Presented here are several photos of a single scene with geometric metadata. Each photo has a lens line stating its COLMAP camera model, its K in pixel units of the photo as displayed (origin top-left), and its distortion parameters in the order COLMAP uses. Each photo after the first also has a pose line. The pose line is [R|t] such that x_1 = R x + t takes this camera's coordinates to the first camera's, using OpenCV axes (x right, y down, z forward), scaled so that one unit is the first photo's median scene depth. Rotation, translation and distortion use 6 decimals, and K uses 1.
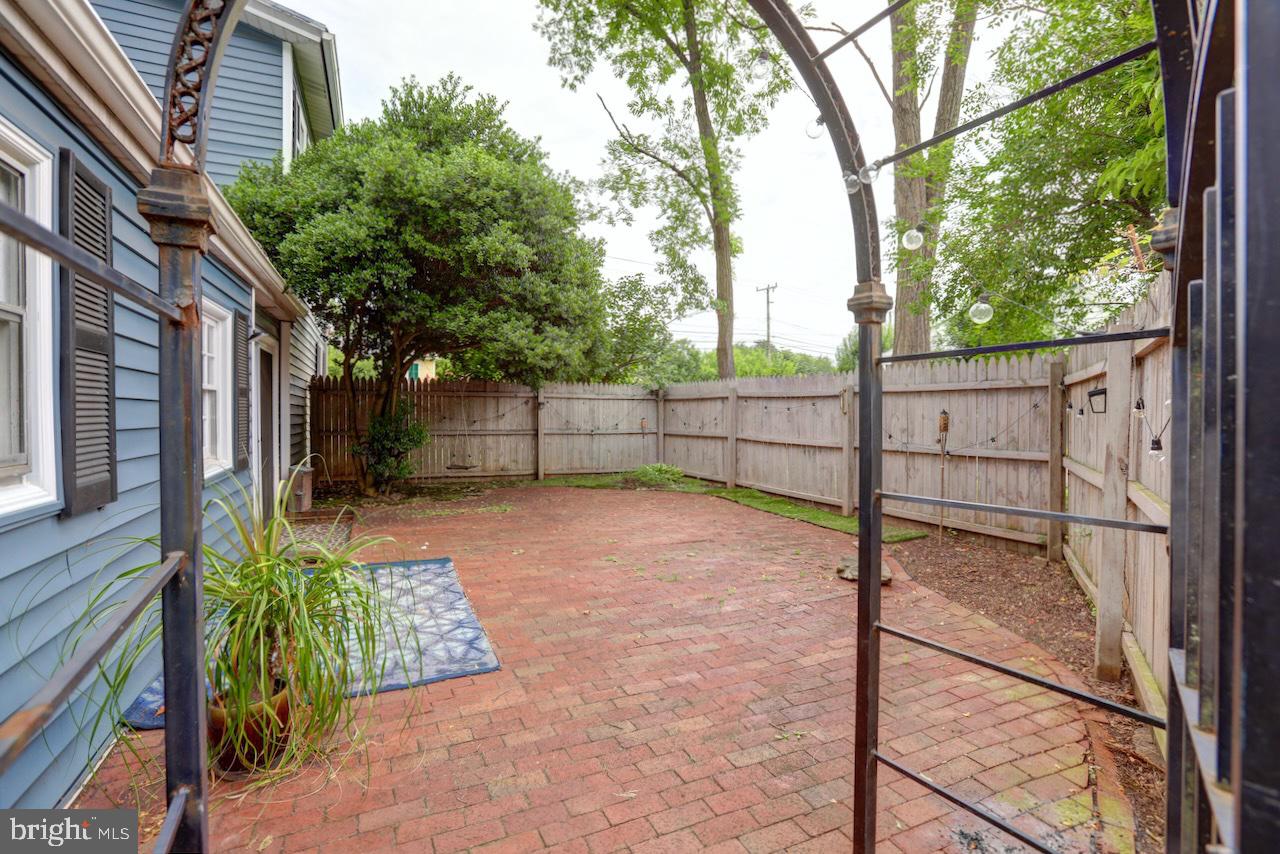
lens RADIAL K [[583.8, 0, 634.3], [0, 583.8, 425.5], [0, 0, 1]] dist [-0.082038, 0.036881]
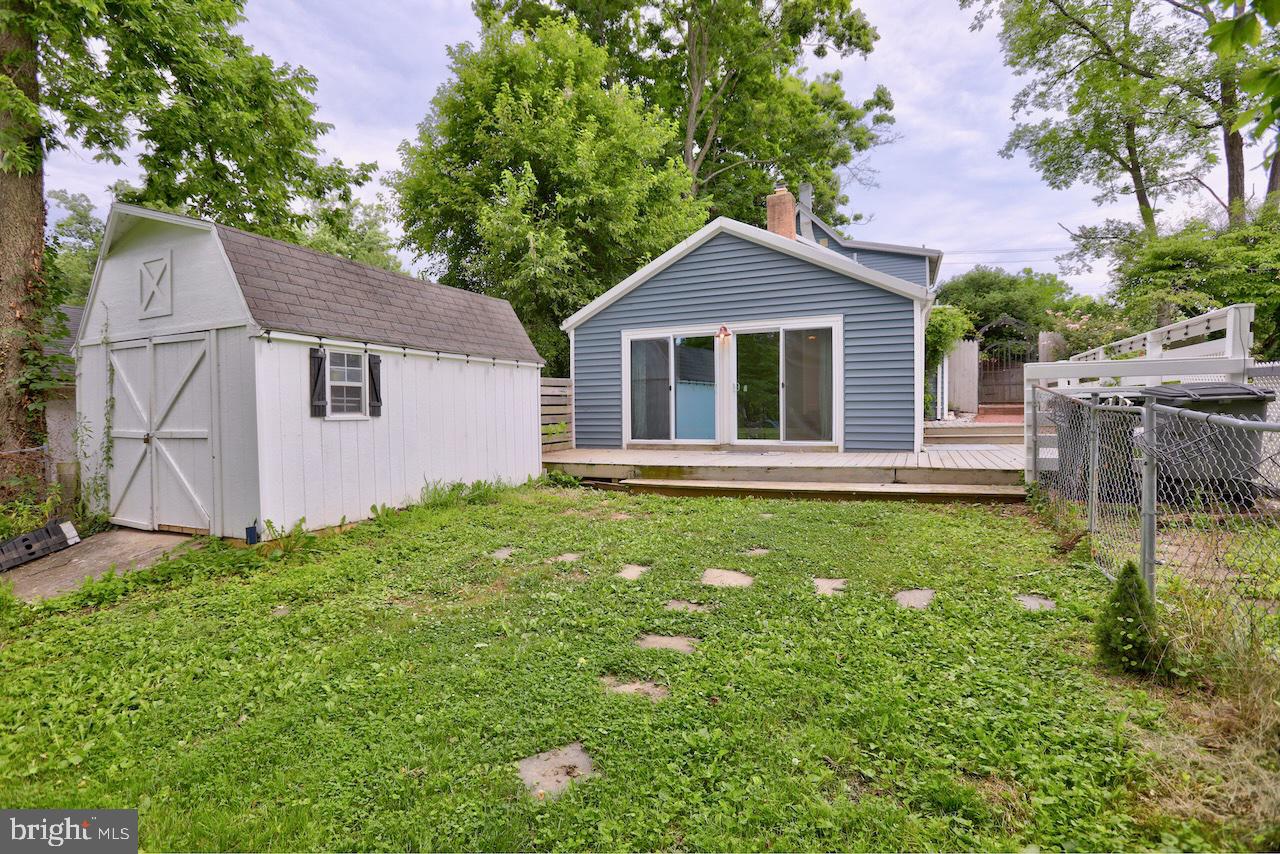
lens RADIAL K [[583.8, 0, 634.3], [0, 583.8, 425.5], [0, 0, 1]] dist [-0.082038, 0.036881]
pose [[0.659541, 0.013584, -0.751546, 0.383851], [-0.008577, 0.999908, 0.010545, 0.131297], [0.751620, -0.000509, 0.659596, -1.269317]]
